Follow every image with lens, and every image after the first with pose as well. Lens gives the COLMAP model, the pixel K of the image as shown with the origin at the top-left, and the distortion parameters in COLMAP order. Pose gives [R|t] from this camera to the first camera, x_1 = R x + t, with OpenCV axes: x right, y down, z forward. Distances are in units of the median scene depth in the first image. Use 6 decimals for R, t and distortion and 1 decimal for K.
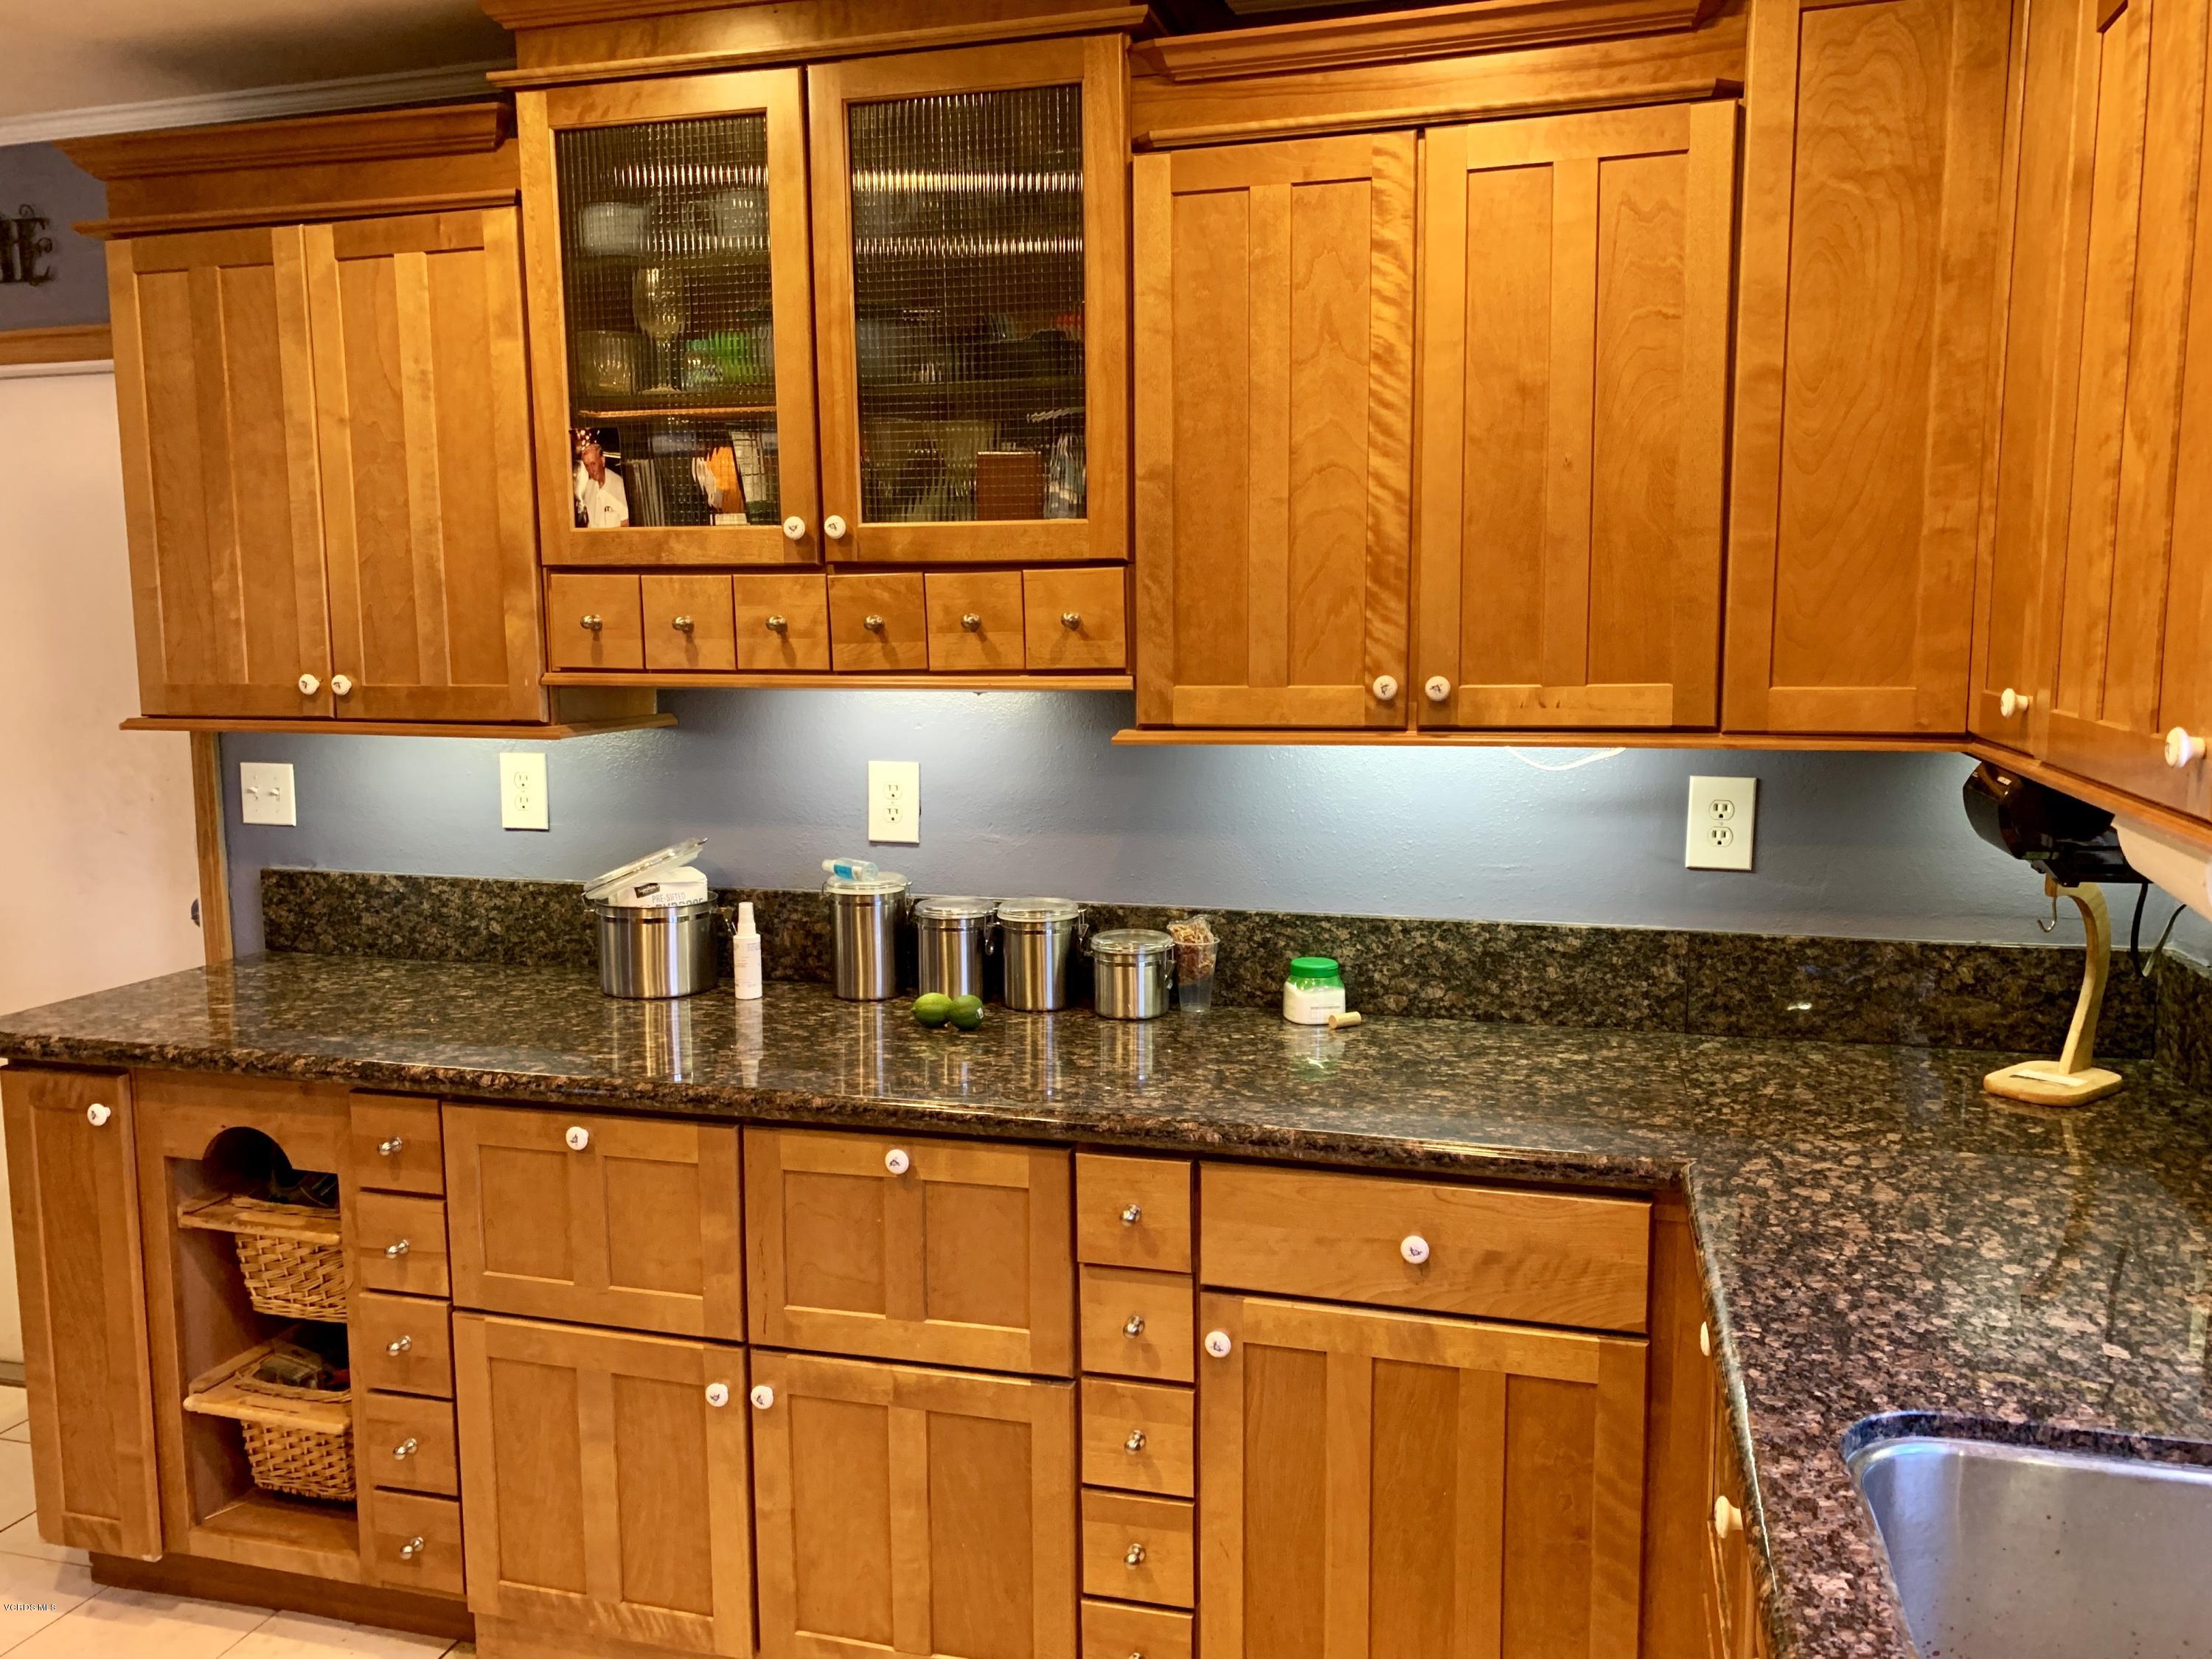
lens RADIAL K [[1687.4, 0, 1123.3], [0, 1687.4, 842.0], [0, 0, 1]] dist [0.052232, -0.063532]
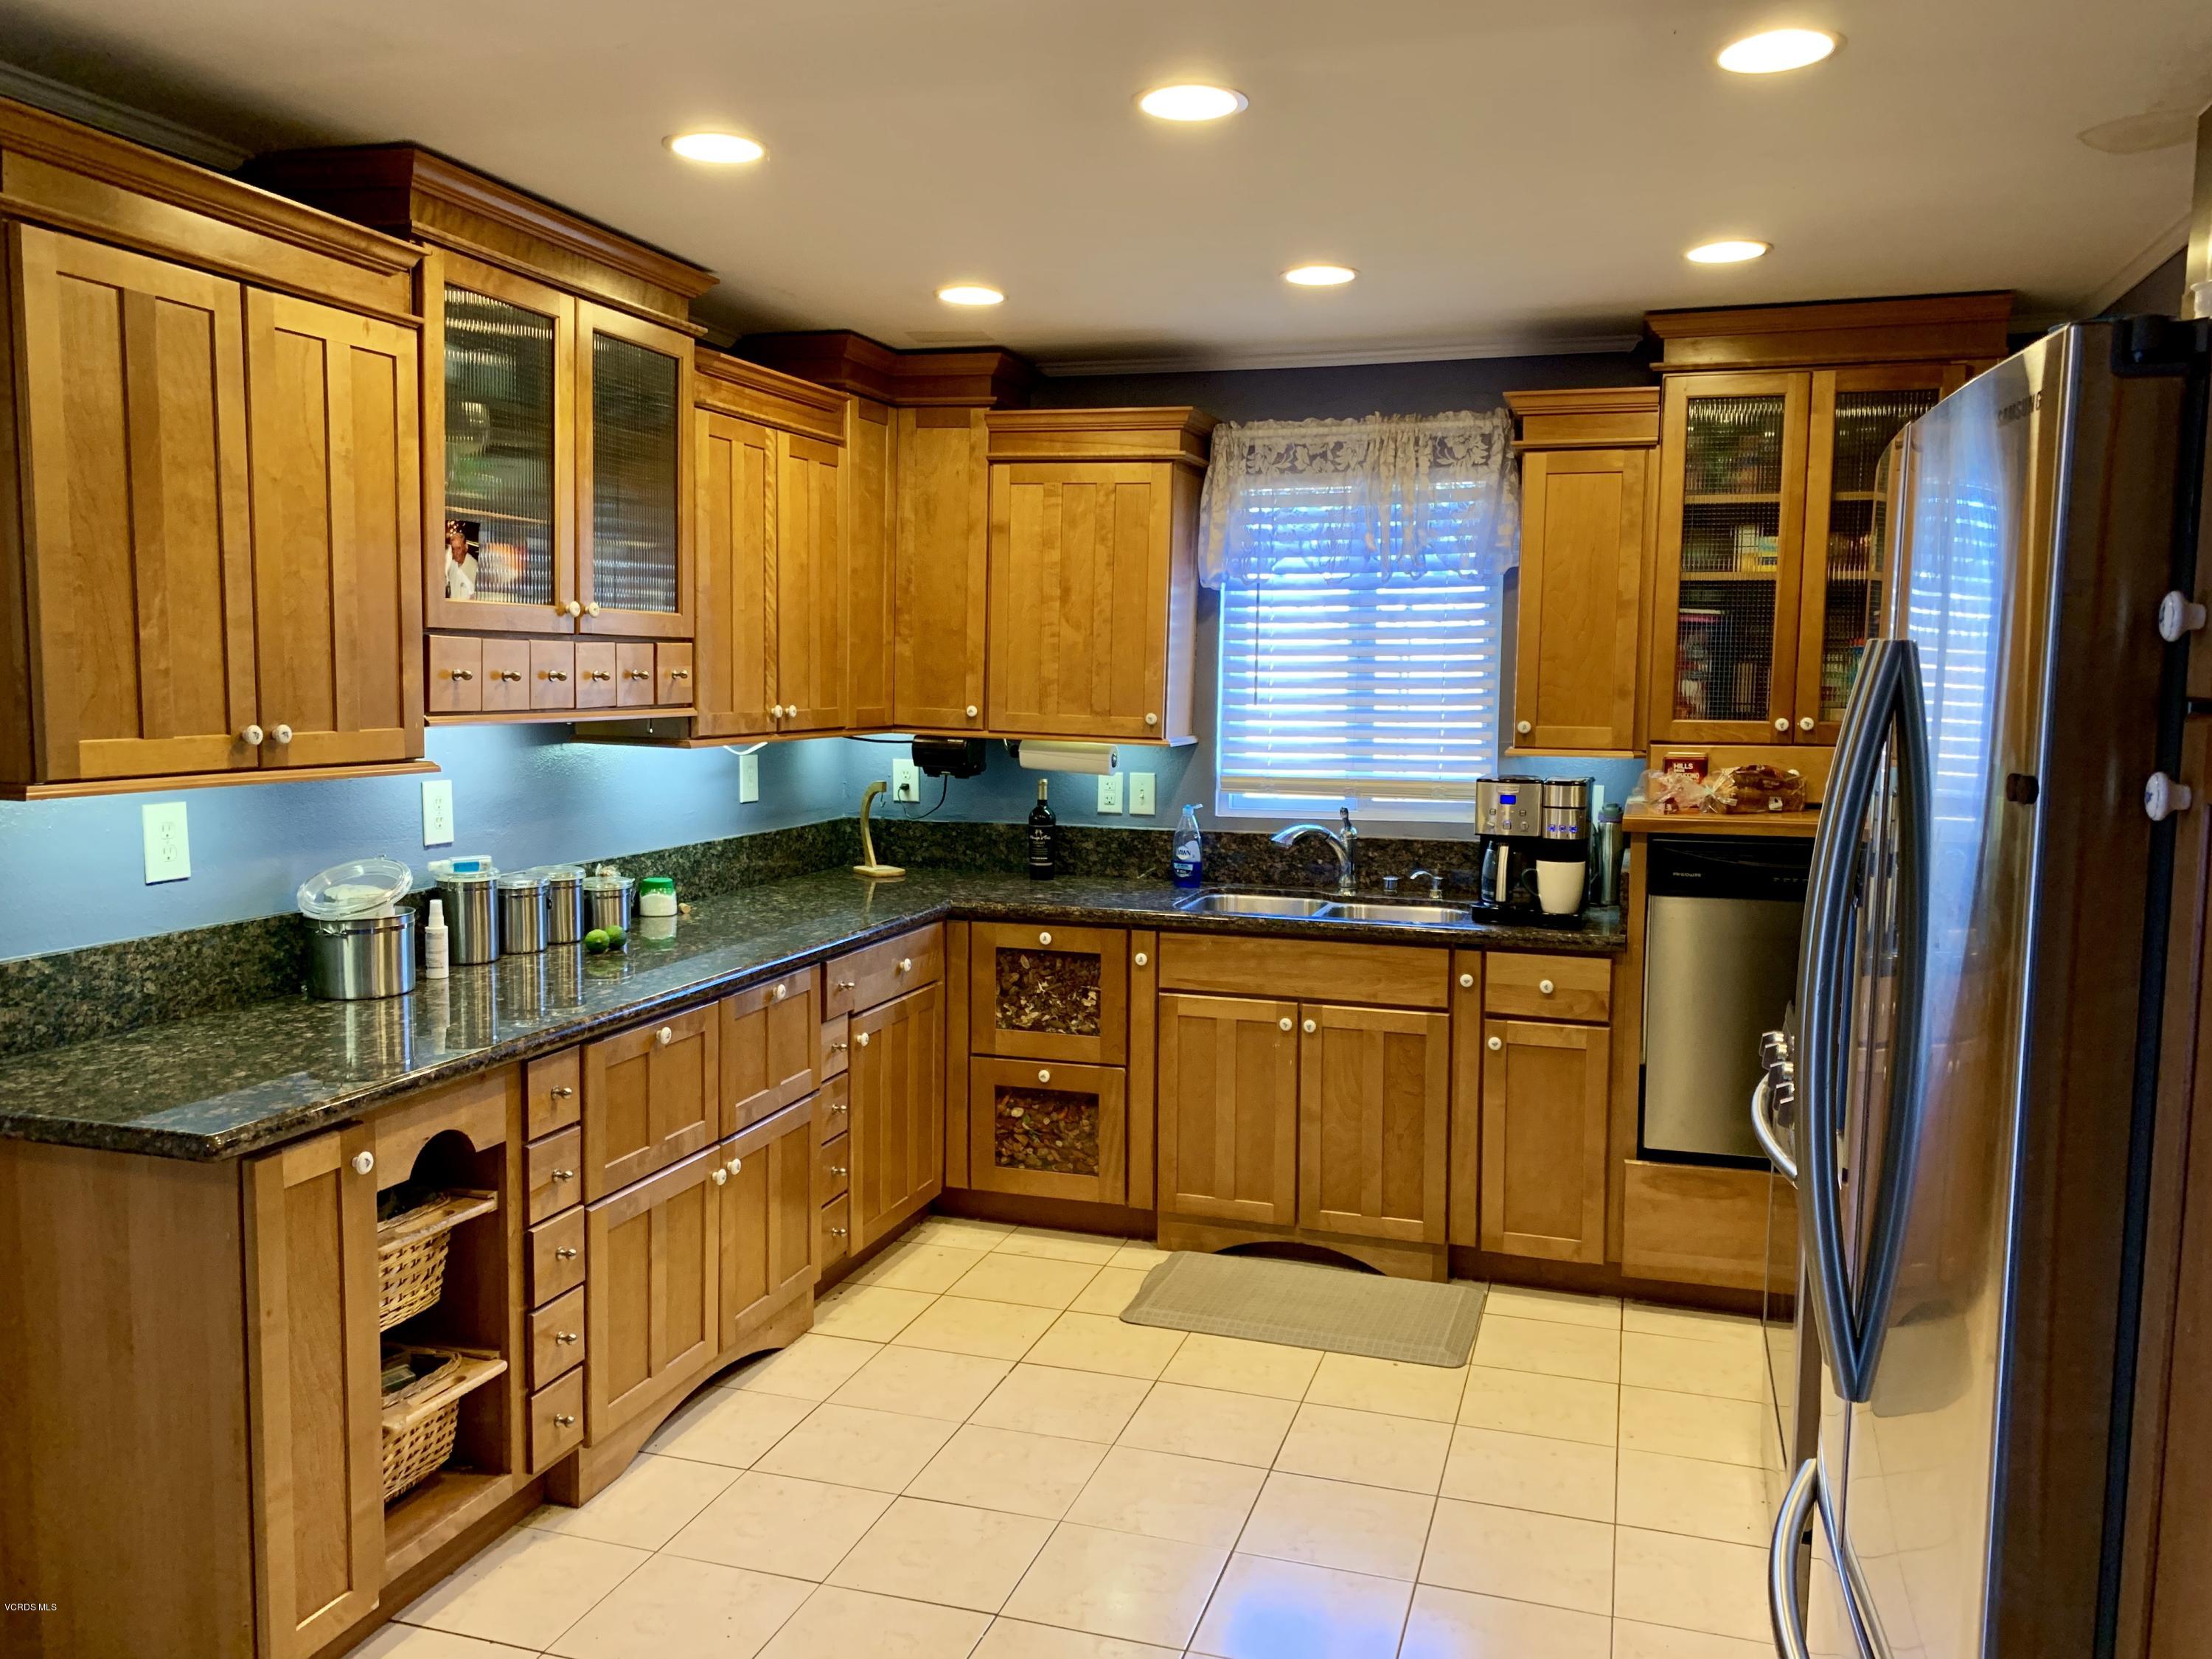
lens RADIAL K [[1687.4, 0, 1096.7], [0, 1687.4, 827.5], [0, 0, 1]] dist [0.052232, -0.063532]
pose [[0.041981, -0.089149, 0.995133, -1.510258], [0.112350, 0.990115, 0.083960, -0.069838], [-0.992781, 0.108279, 0.051582, 0.478790]]
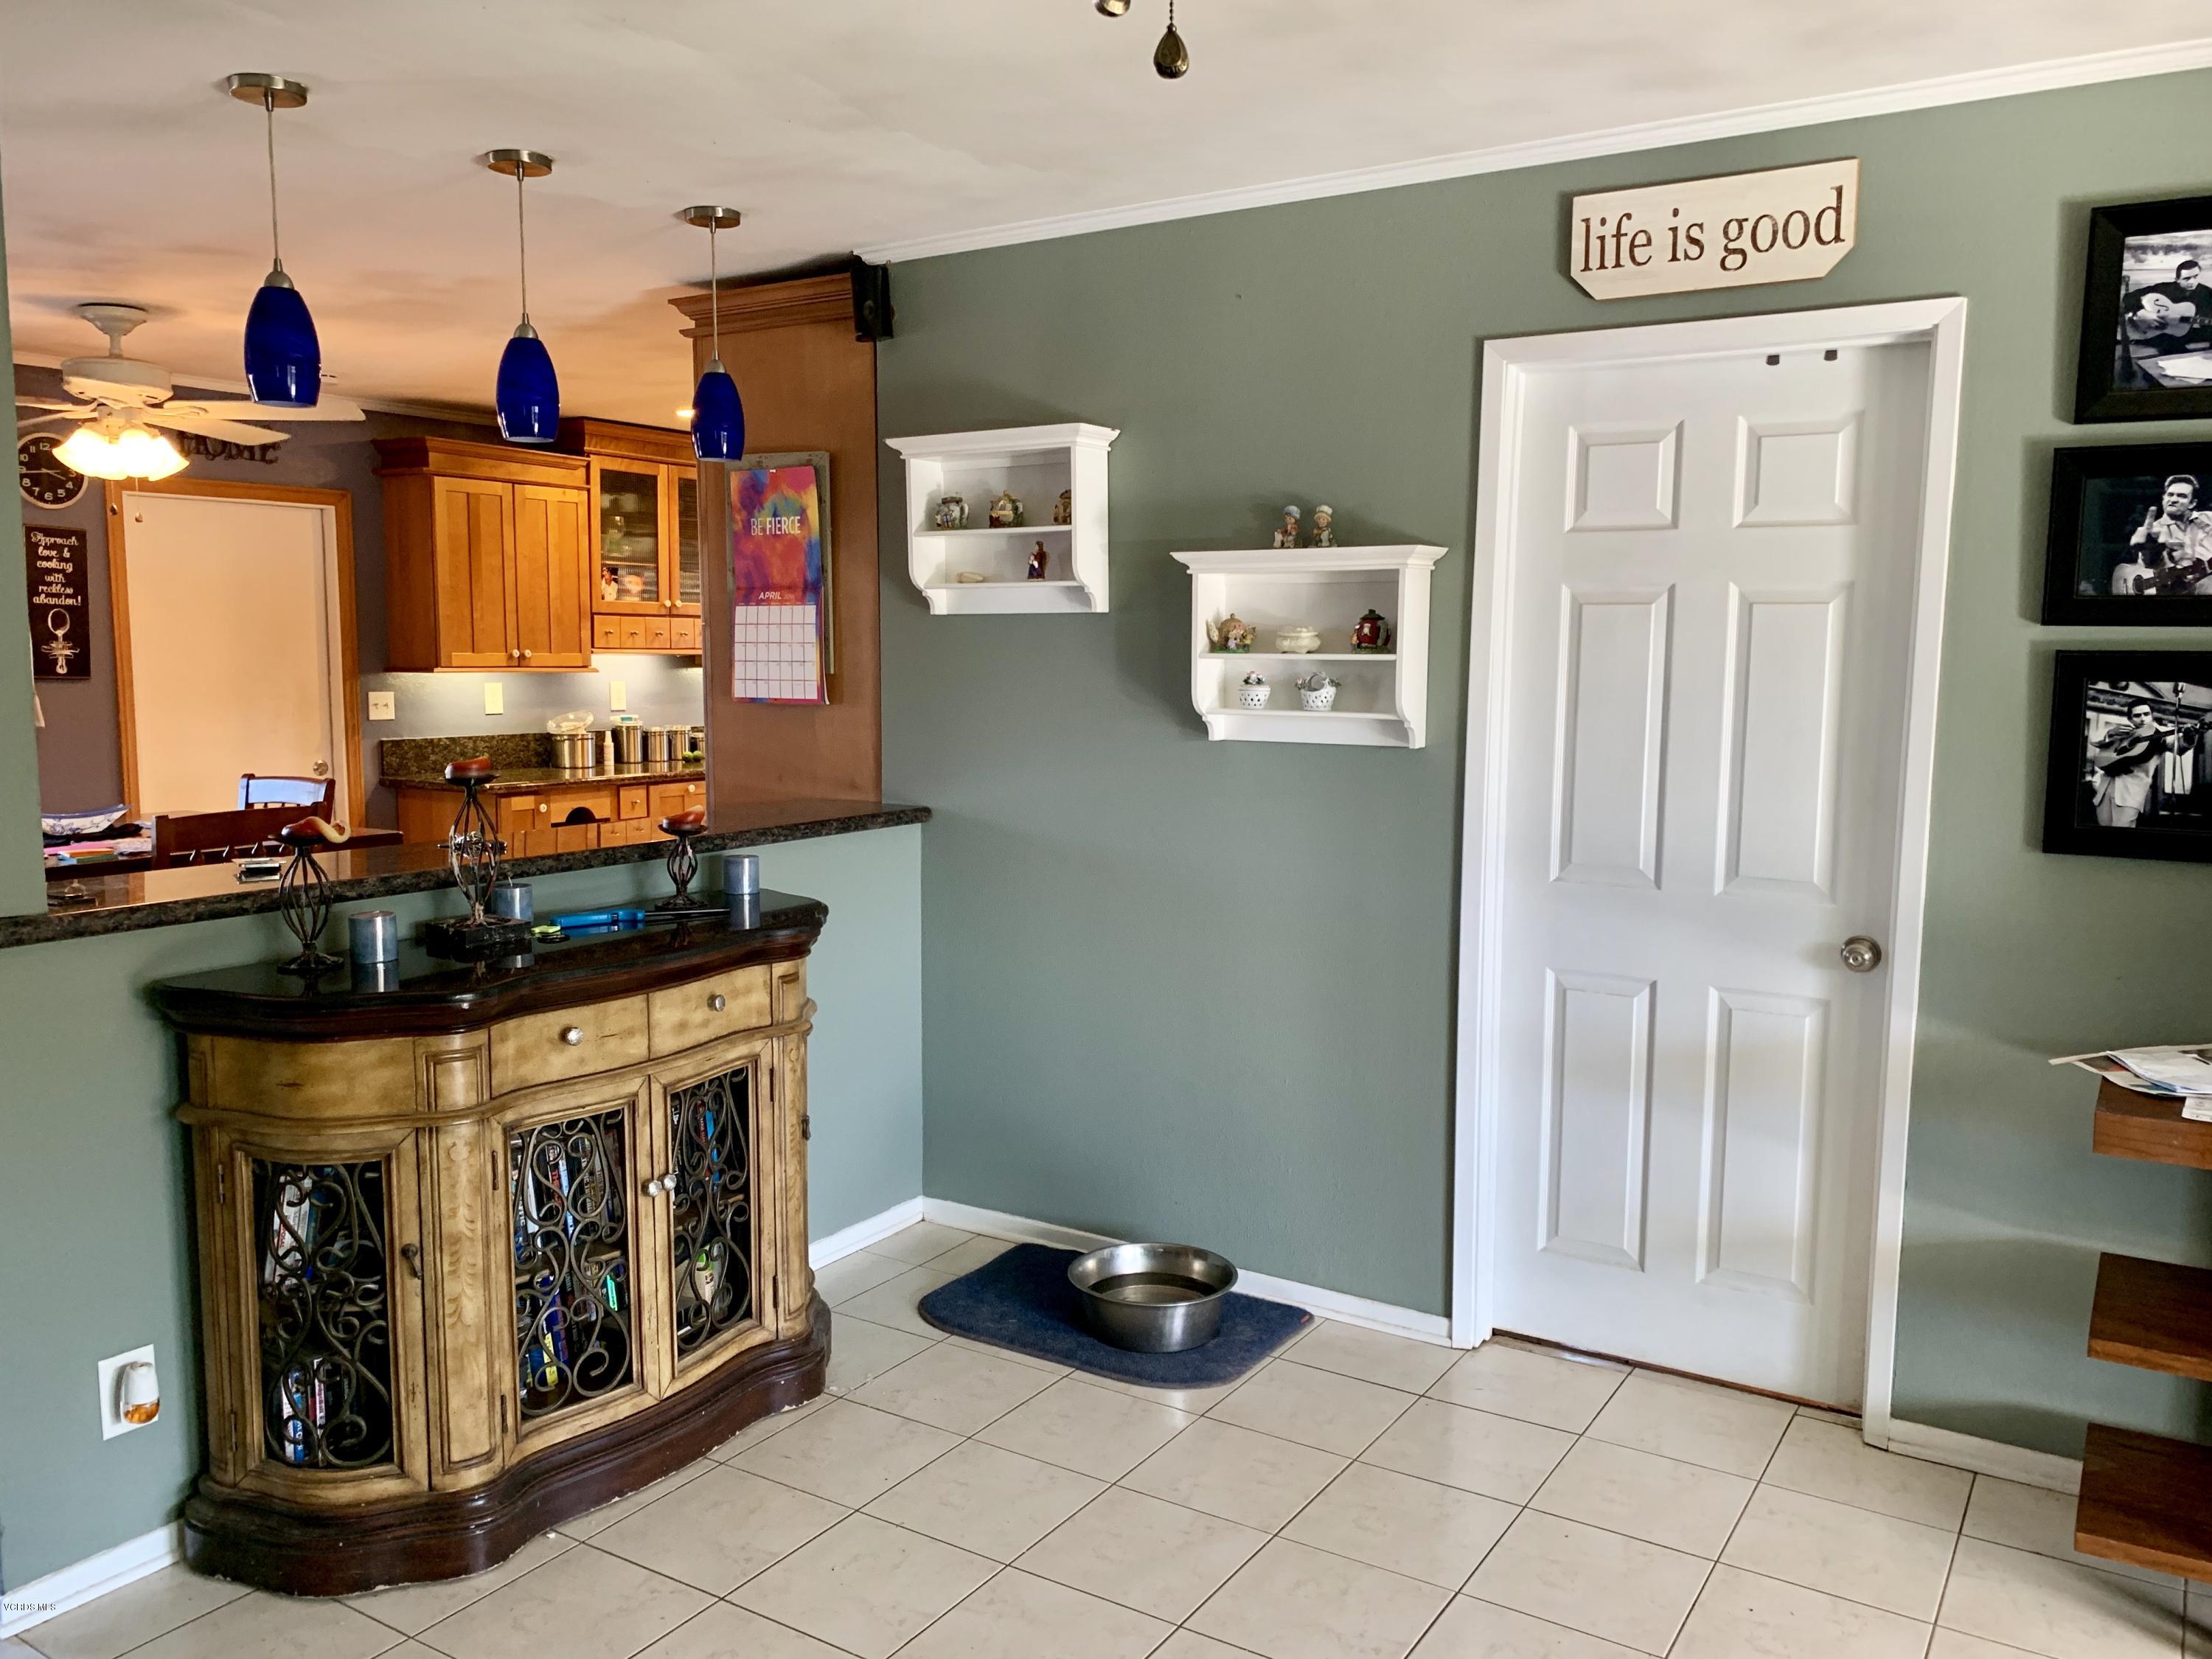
lens RADIAL K [[1687.4, 0, 1103.6], [0, 1687.4, 828.3], [0, 0, 1]] dist [0.052232, -0.063532]
pose [[0.290908, -0.099330, 0.951581, -2.850722], [0.111757, 0.991315, 0.069312, 0.099125], [-0.950201, 0.086182, 0.299483, -0.659328]]
